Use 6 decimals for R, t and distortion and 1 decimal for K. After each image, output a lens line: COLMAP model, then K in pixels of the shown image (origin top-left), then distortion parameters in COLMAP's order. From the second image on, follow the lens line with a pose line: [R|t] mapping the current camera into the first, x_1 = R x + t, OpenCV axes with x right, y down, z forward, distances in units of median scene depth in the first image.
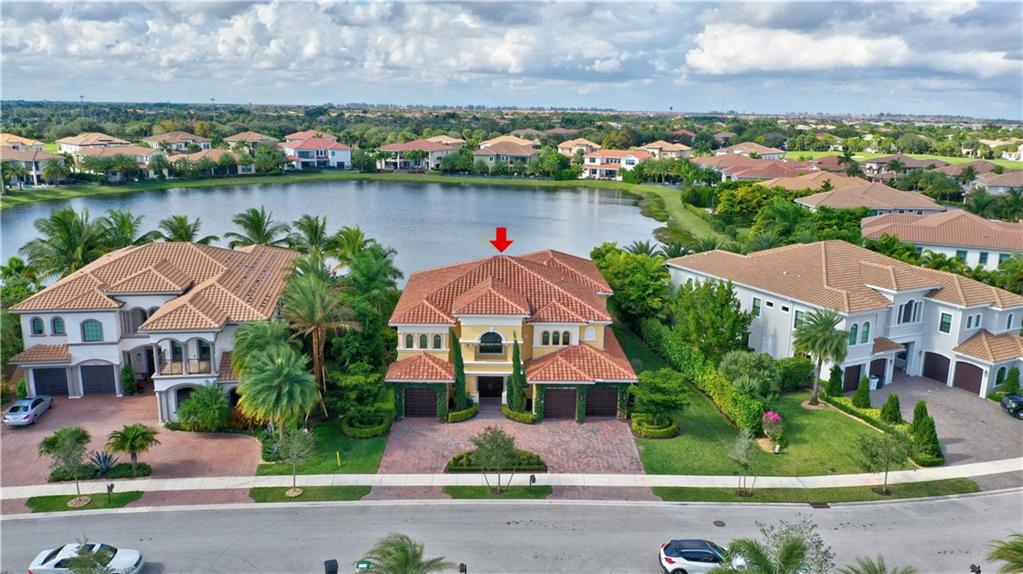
lens RADIAL K [[793.6, 0, 511.5], [0, 793.6, 287.0], [0, 0, 1]] dist [-0.014440, -0.004192]
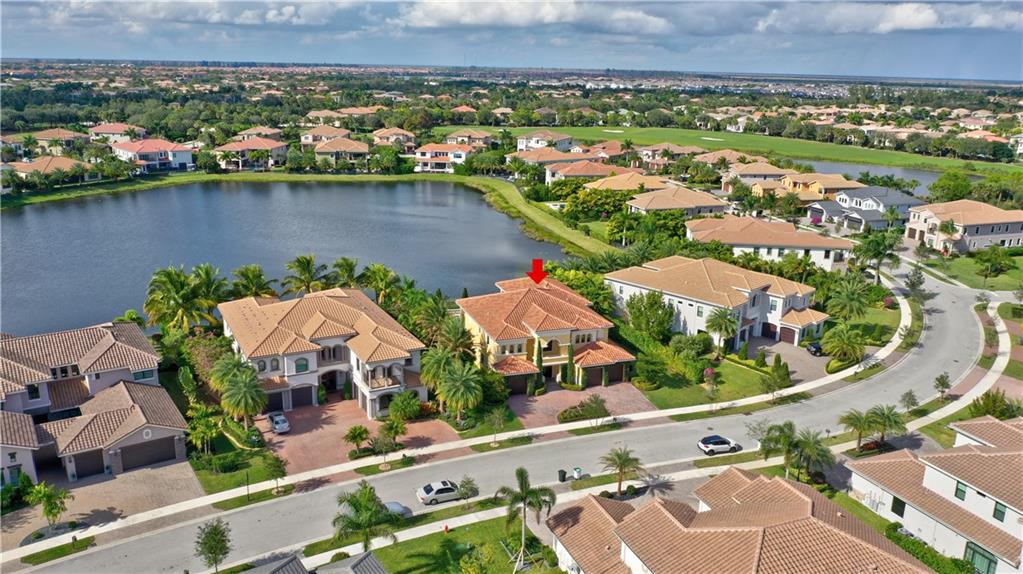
lens RADIAL K [[793.6, 0, 511.5], [0, 793.6, 287.0], [0, 0, 1]] dist [-0.014440, -0.004192]
pose [[0.950293, -0.082287, 0.300288, -0.509662], [0.065089, 0.995638, 0.066849, -0.145498], [-0.304479, -0.043981, 0.951503, -0.478917]]
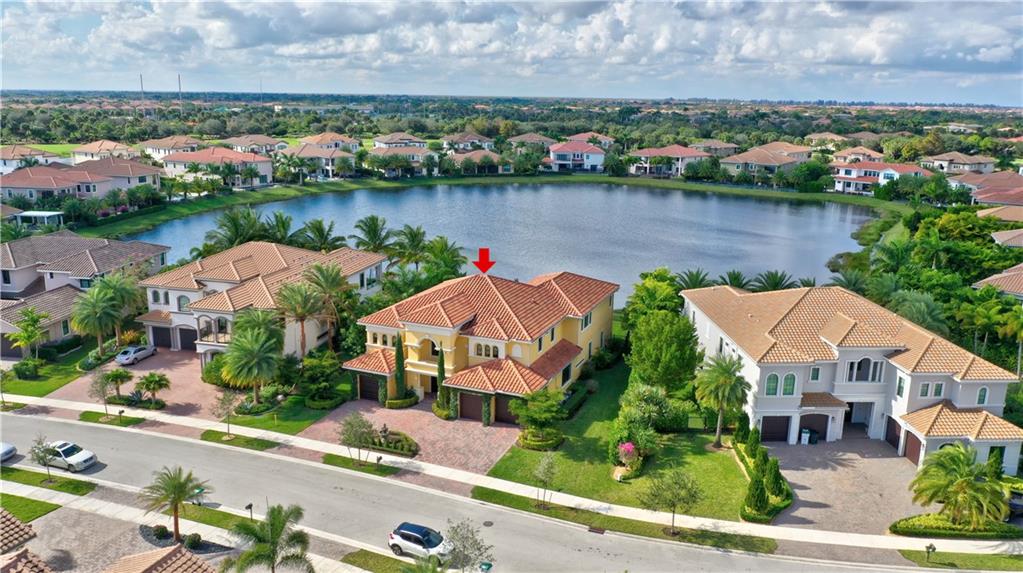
lens RADIAL K [[793.6, 0, 511.5], [0, 793.6, 286.5], [0, 0, 1]] dist [-0.014440, -0.004192]
pose [[0.912614, 0.092404, -0.398243, 0.469182], [-0.089669, 0.995644, 0.025532, -0.053564], [0.398868, 0.012410, 0.916925, -0.041790]]
